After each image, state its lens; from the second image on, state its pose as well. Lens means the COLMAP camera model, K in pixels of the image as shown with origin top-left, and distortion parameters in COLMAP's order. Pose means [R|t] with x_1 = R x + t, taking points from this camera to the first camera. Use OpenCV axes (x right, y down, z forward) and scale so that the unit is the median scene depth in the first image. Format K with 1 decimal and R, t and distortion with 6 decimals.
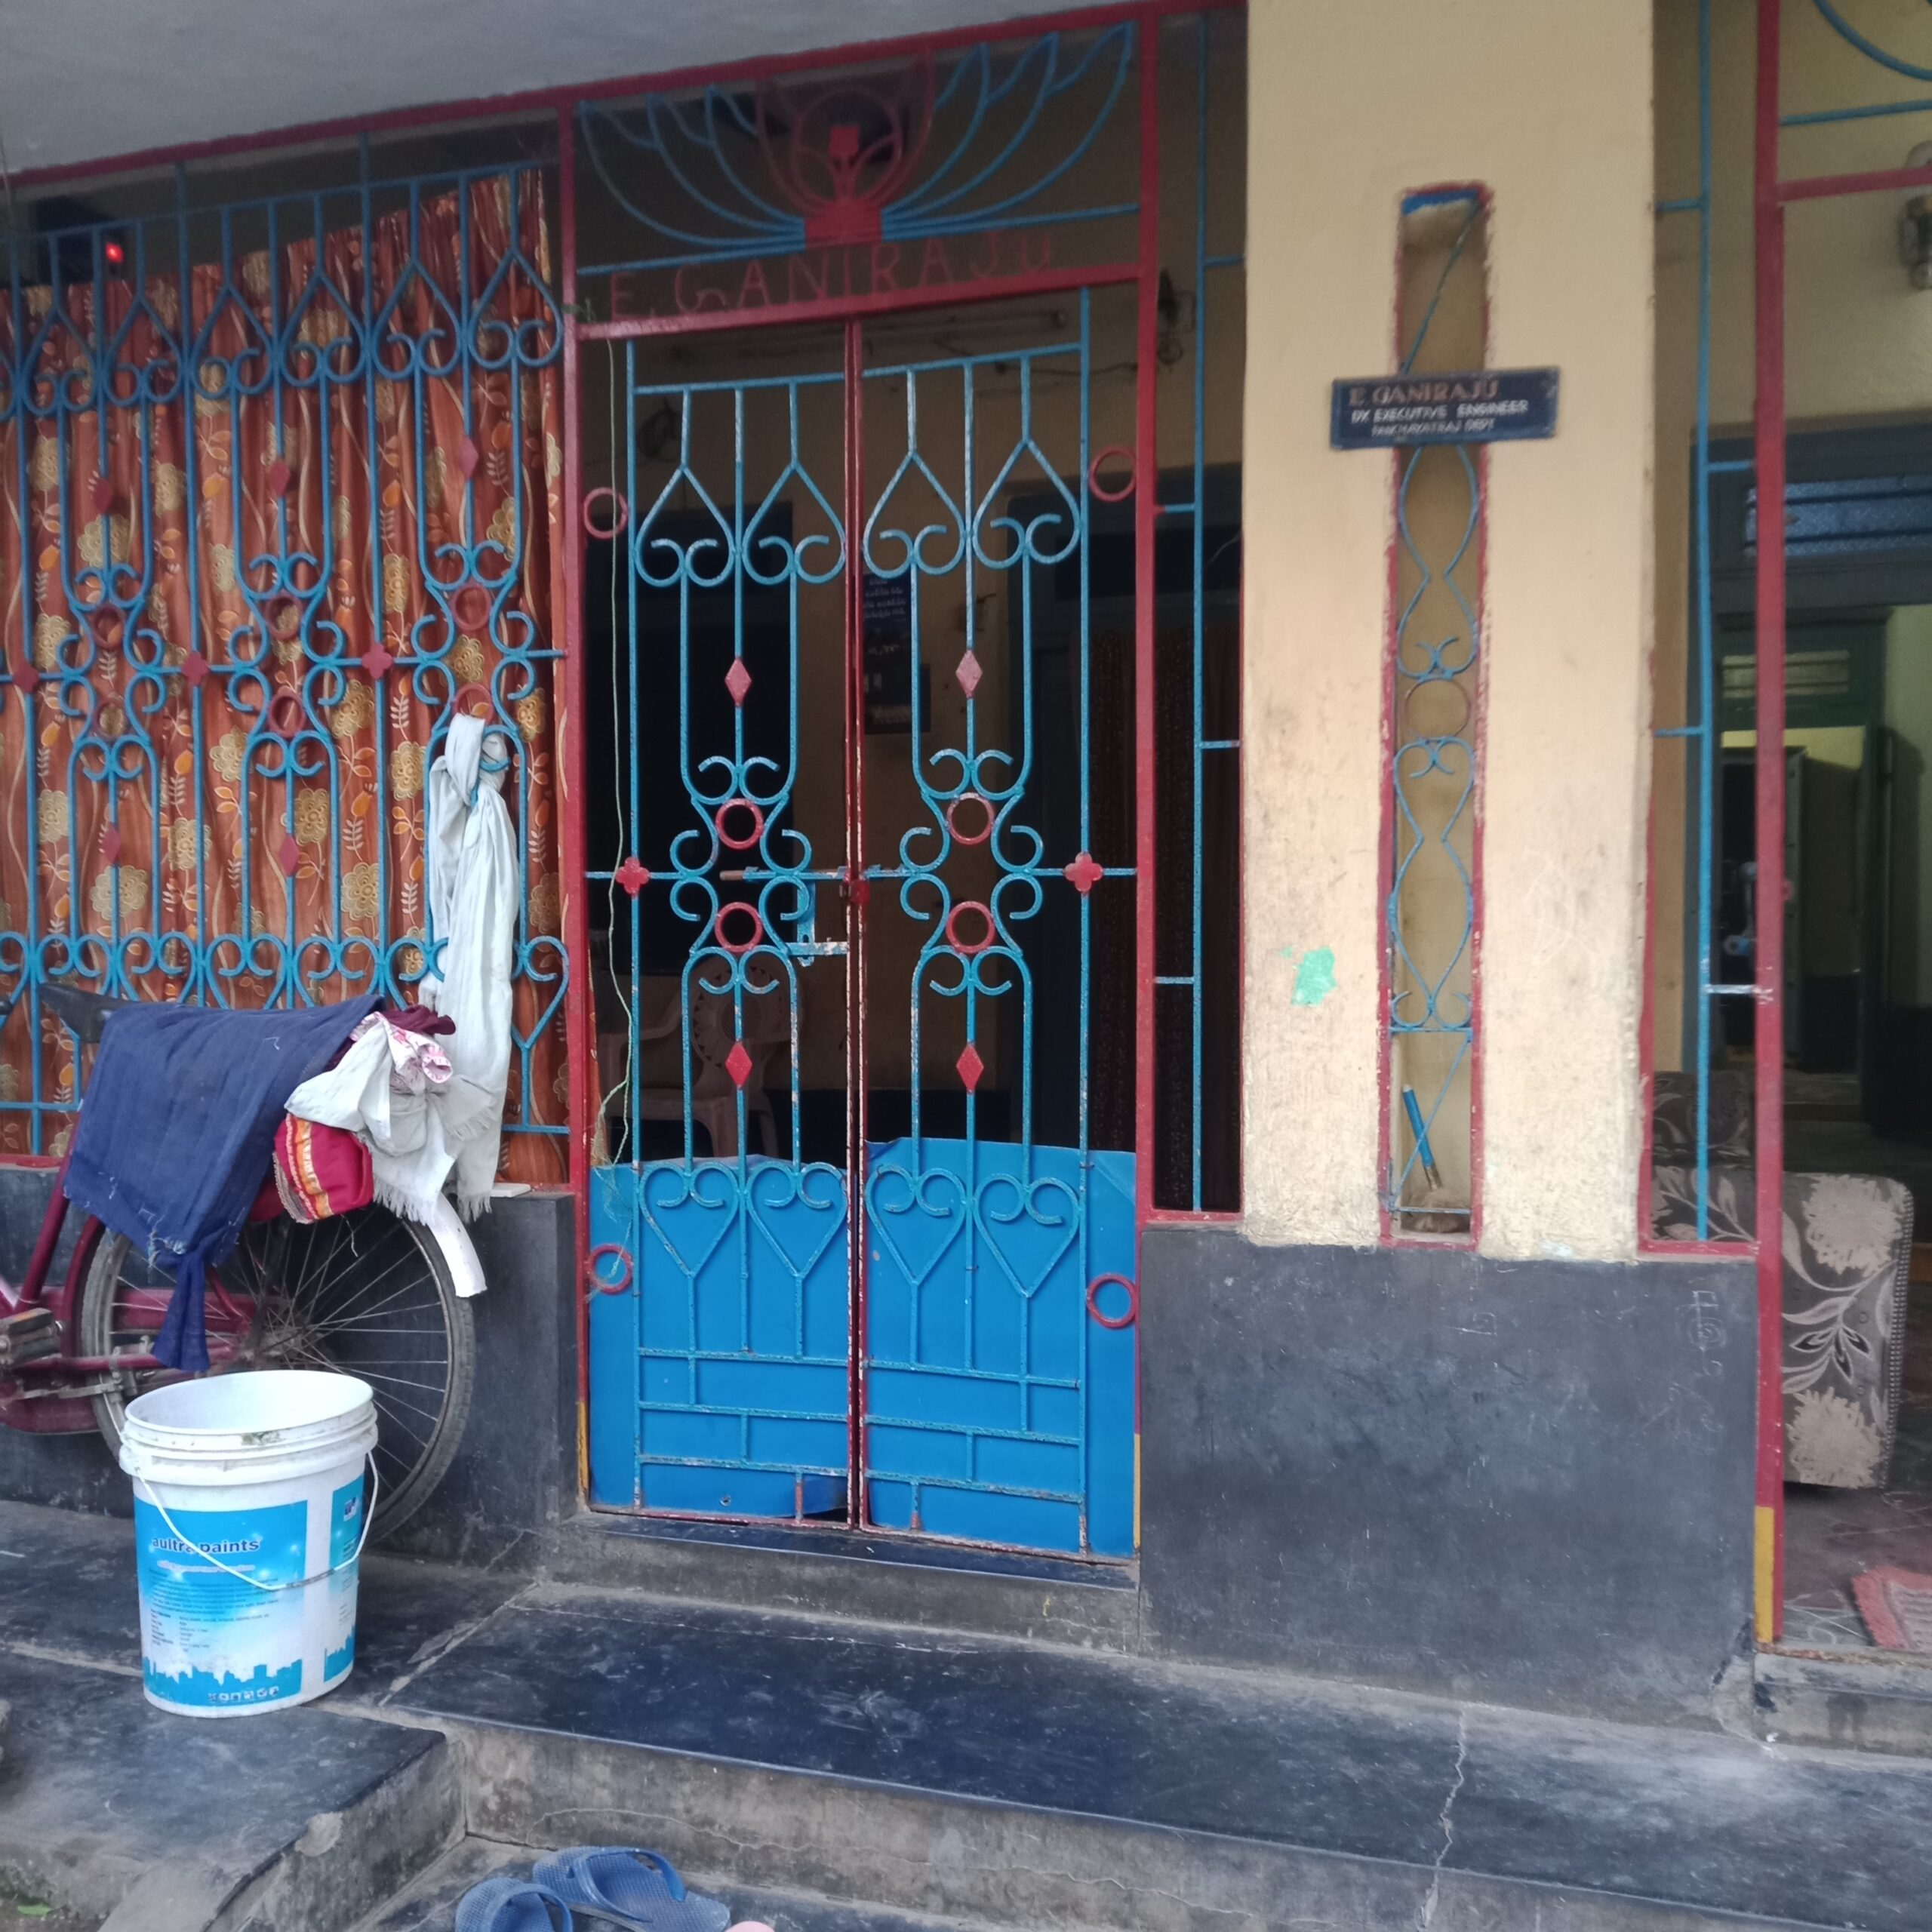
lens RADIAL K [[1781.1, 0, 996.7], [0, 1781.1, 961.2], [0, 0, 1]] dist [0.102917, -0.169780]
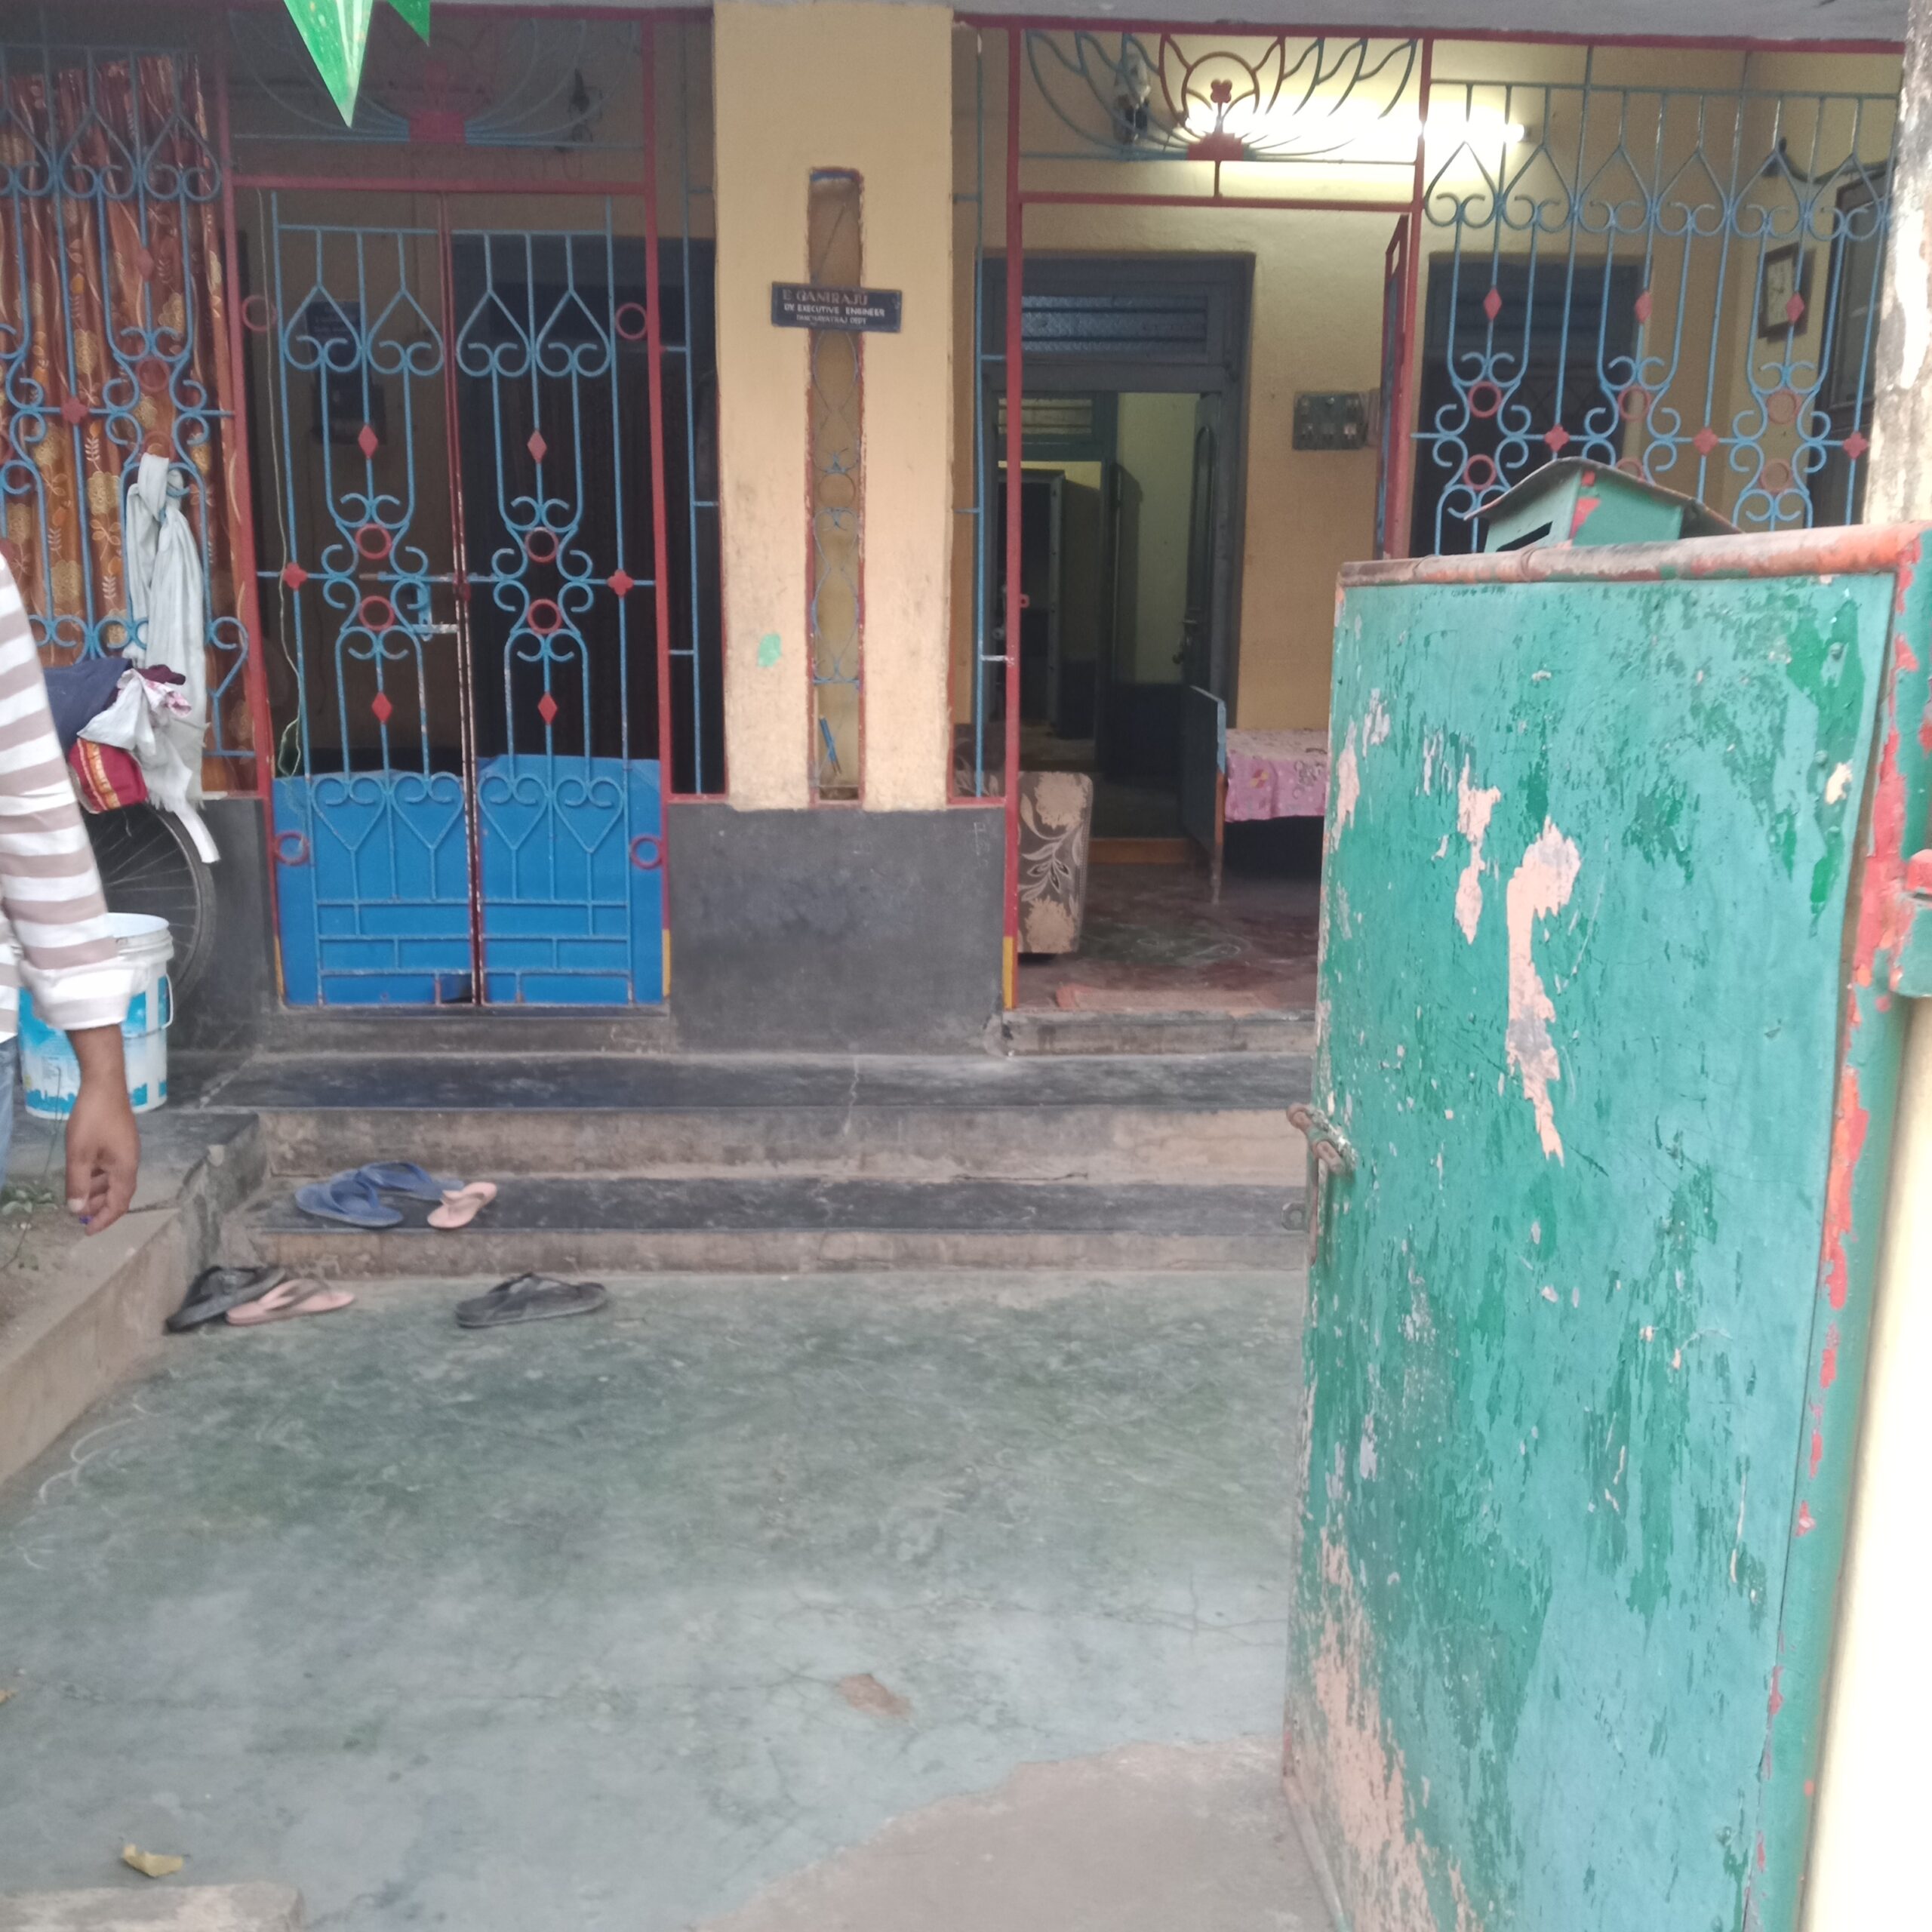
lens RADIAL K [[1781.1, 0, 996.7], [0, 1781.1, 961.2], [0, 0, 1]] dist [0.102917, -0.169780]
pose [[0.931111, -0.057756, 0.360133, -0.228268], [-0.004344, 0.985557, 0.169289, 0.010309], [-0.364709, -0.159192, 0.917412, -0.624199]]
